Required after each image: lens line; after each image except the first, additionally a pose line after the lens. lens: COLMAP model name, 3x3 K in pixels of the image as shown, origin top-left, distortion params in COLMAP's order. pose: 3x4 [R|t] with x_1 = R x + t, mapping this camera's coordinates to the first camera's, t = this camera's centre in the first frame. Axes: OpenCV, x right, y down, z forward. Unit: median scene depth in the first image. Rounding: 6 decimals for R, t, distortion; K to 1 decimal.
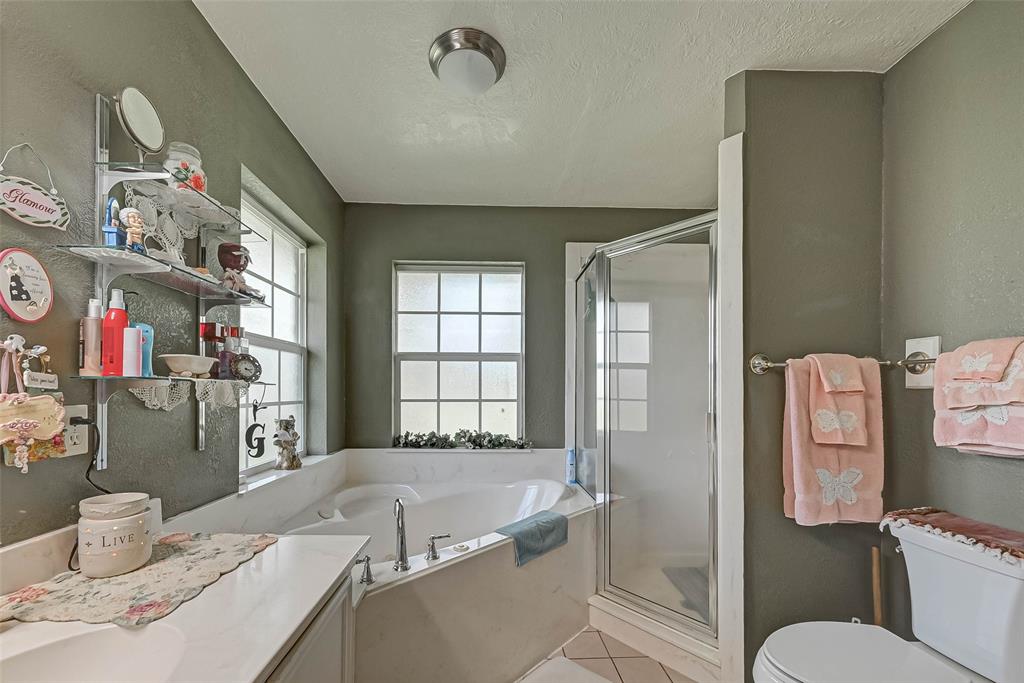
lens RADIAL K [[403.5, 0, 508.8], [0, 403.5, 392.2], [0, 0, 1]] dist [0.000144, 0.000017]
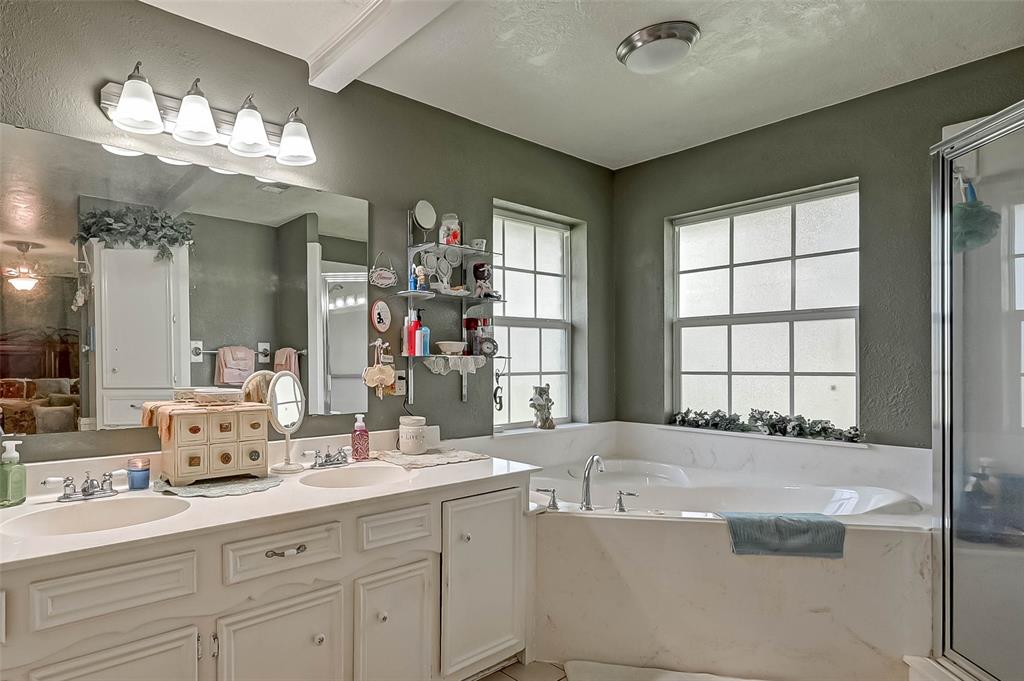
lens RADIAL K [[670.8, 0, 511.2], [0, 670.8, 367.4], [0, 0, 1]] dist [-0.000921, -0.000042]
pose [[0.699788, -0.000601, -0.714351, 0.811982], [0.004102, 0.999987, 0.003176, 0.004352], [0.714339, -0.005153, 0.699781, -0.452124]]
